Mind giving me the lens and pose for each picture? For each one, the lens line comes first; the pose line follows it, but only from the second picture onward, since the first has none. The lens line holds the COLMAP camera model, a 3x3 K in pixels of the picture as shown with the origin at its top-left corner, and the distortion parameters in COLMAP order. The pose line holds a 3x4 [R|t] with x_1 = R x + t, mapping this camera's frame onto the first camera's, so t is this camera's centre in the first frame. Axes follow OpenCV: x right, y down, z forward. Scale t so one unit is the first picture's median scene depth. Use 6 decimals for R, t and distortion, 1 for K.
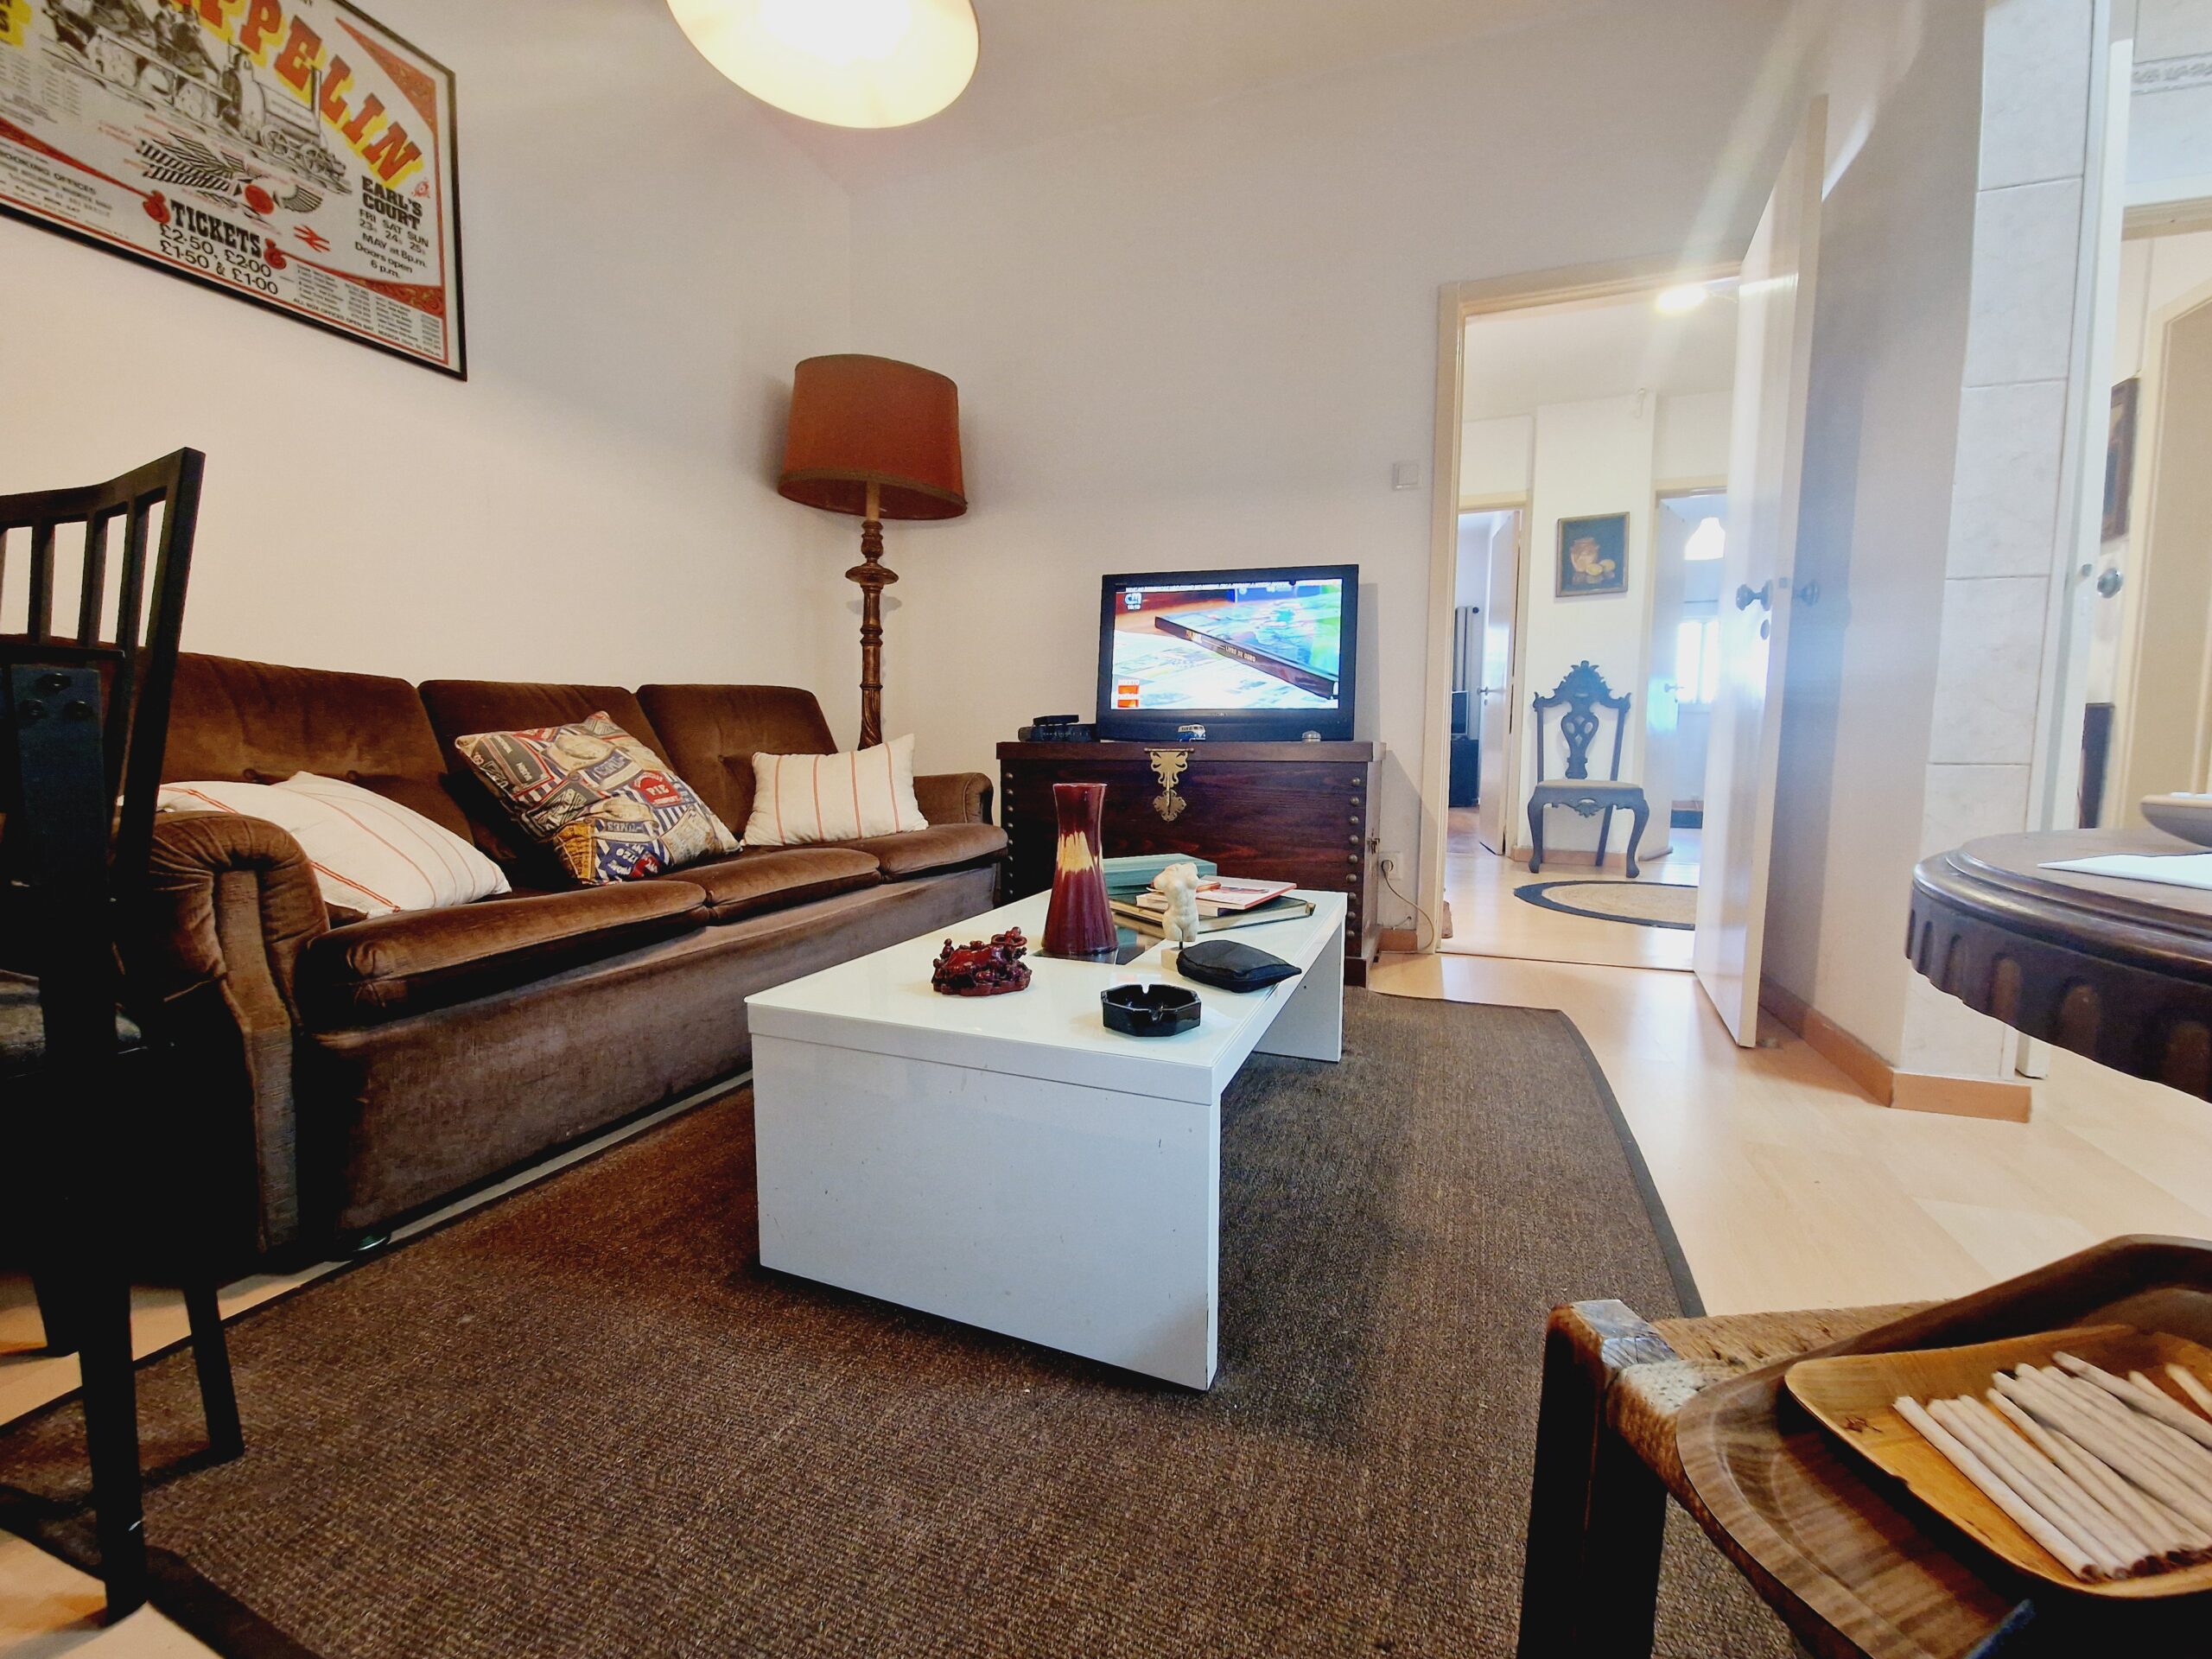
lens RADIAL K [[911.3, 0, 1084.4], [0, 911.3, 828.7], [0, 0, 1]] dist [-0.001881, -0.000494]
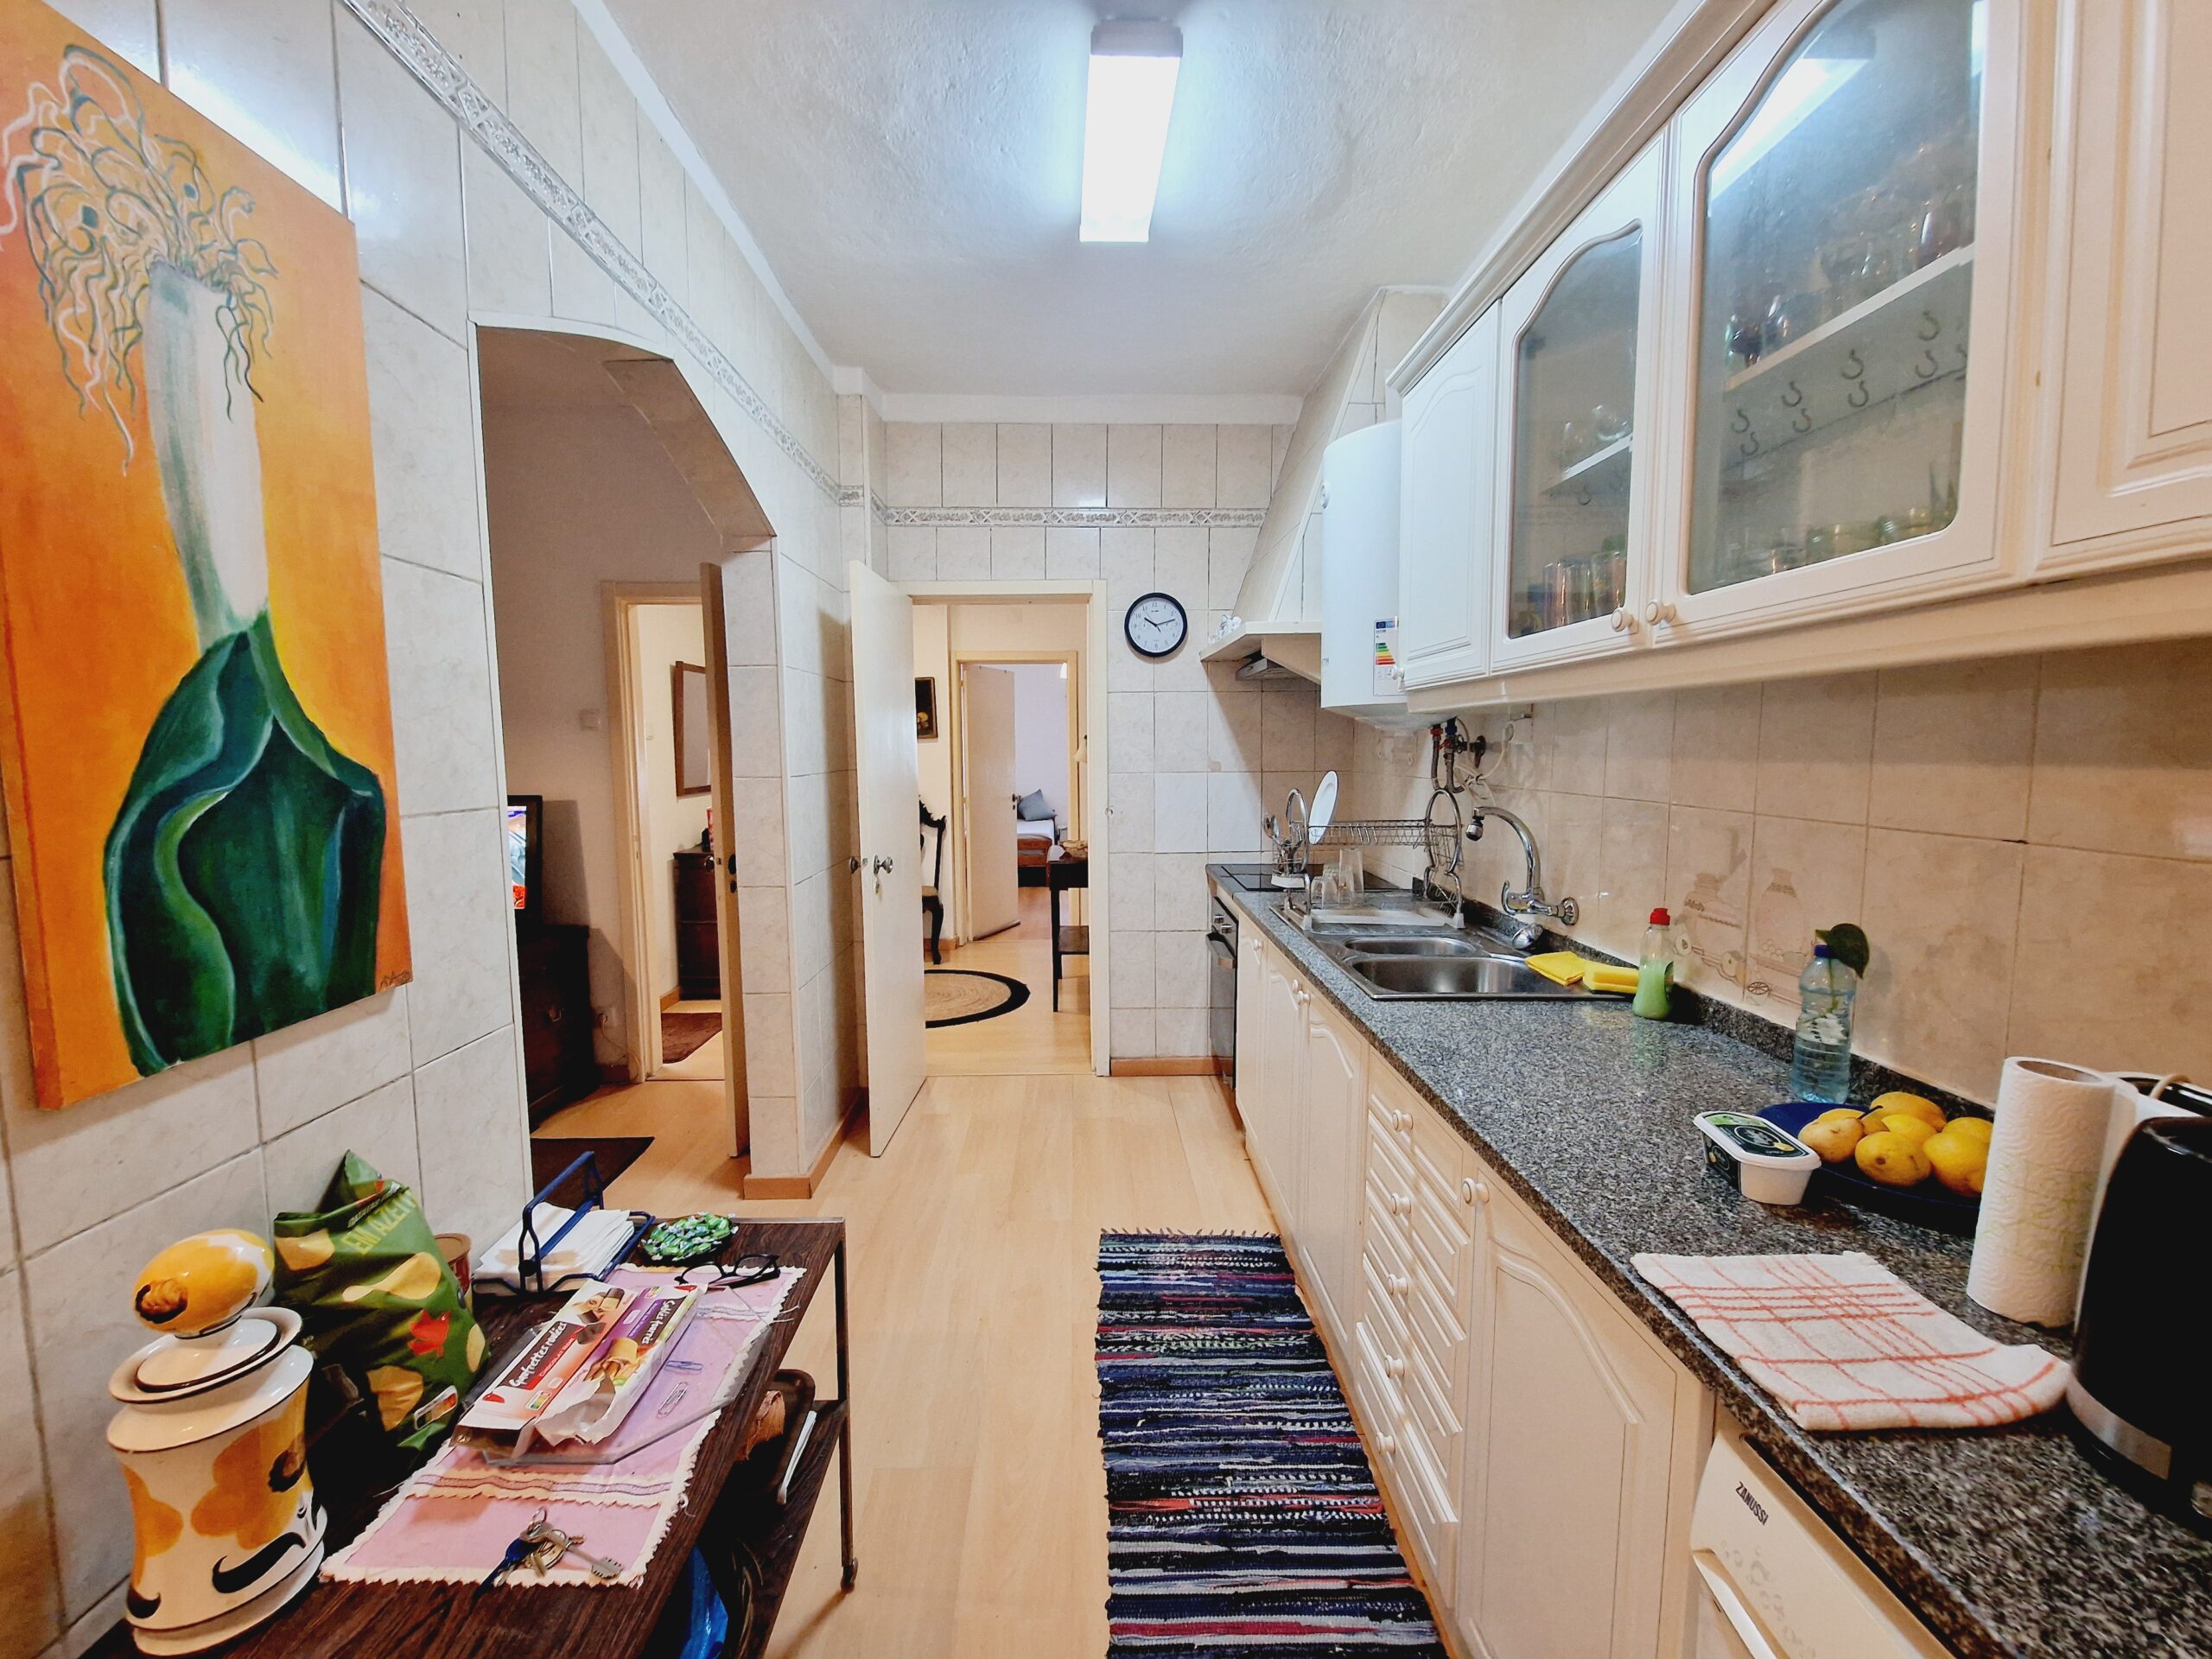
lens RADIAL K [[907.6, 0, 1084.9], [0, 907.6, 832.1], [0, 0, 1]] dist [-0.001629, -0.000220]
pose [[0.931775, -0.042428, 0.360550, 0.766293], [0.046599, 0.998910, -0.002880, -0.272651], [-0.360034, 0.019485, 0.932736, -0.646444]]
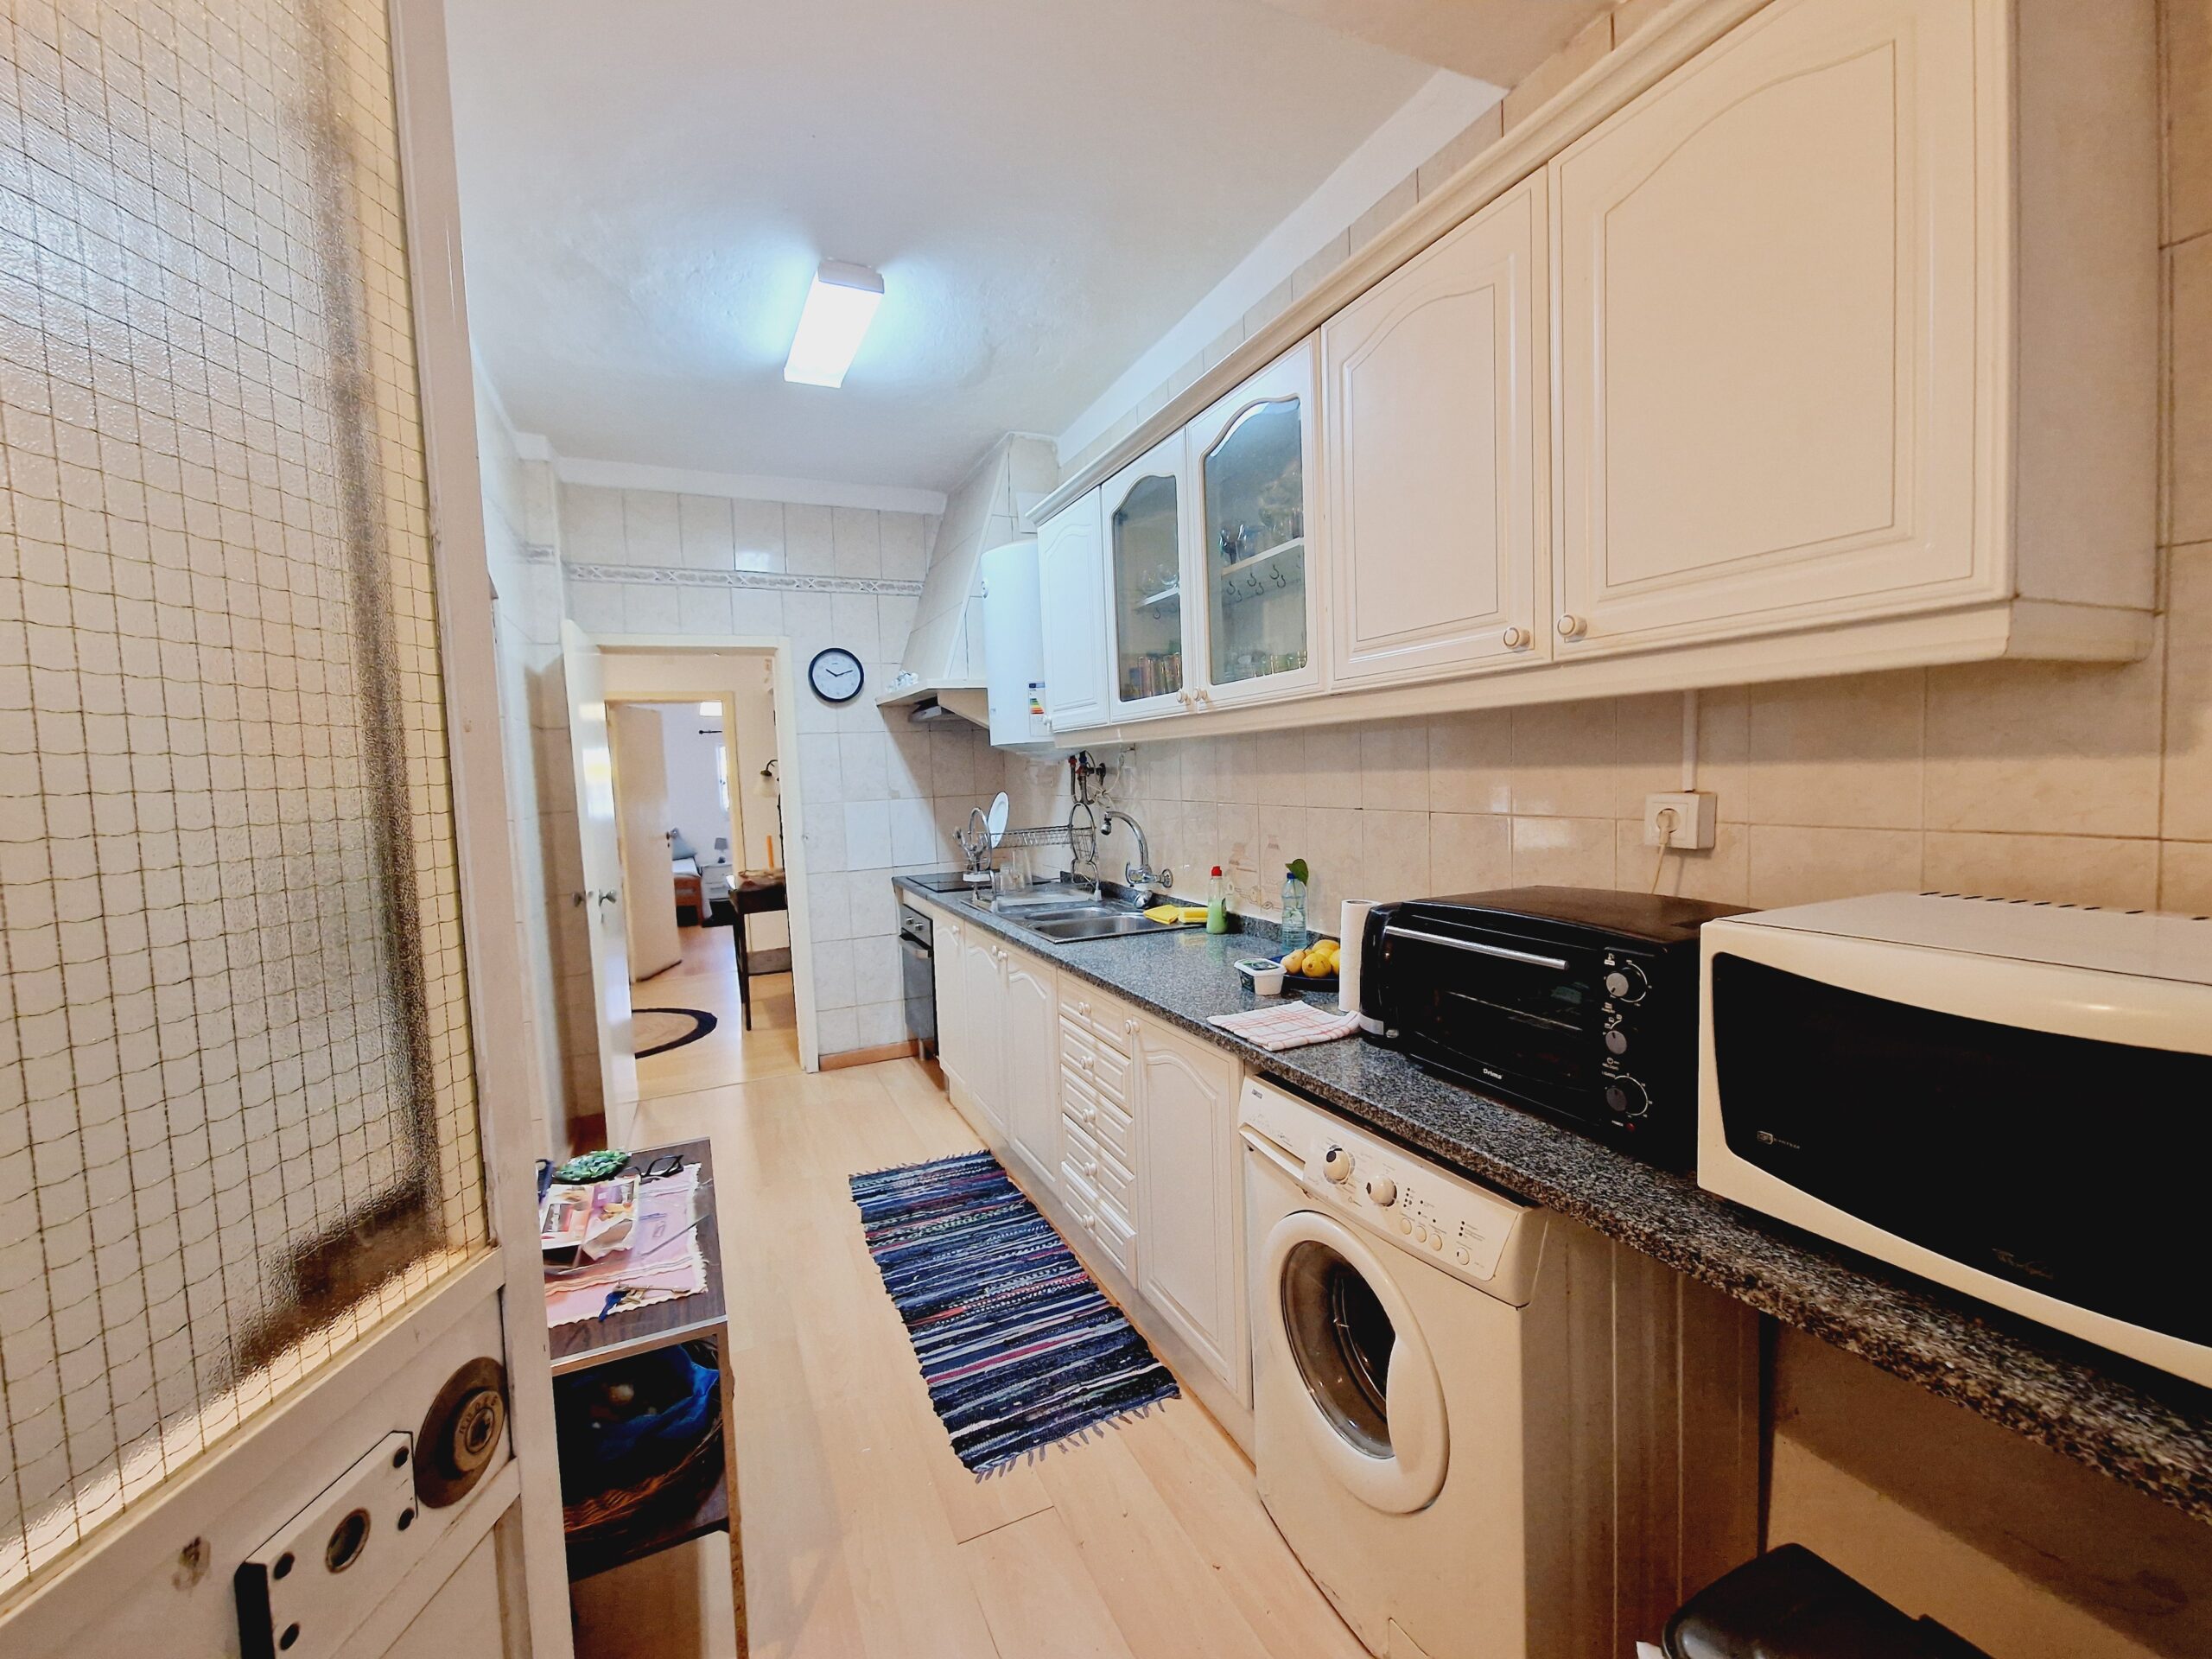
lens RADIAL K [[907.6, 0, 1084.9], [0, 907.6, 832.1], [0, 0, 1]] dist [-0.001629, -0.000220]
pose [[0.708432, -0.081515, 0.701056, 0.465692], [0.116025, 0.993245, -0.001758, -0.251561], [-0.696177, 0.082586, 0.713104, -0.896293]]
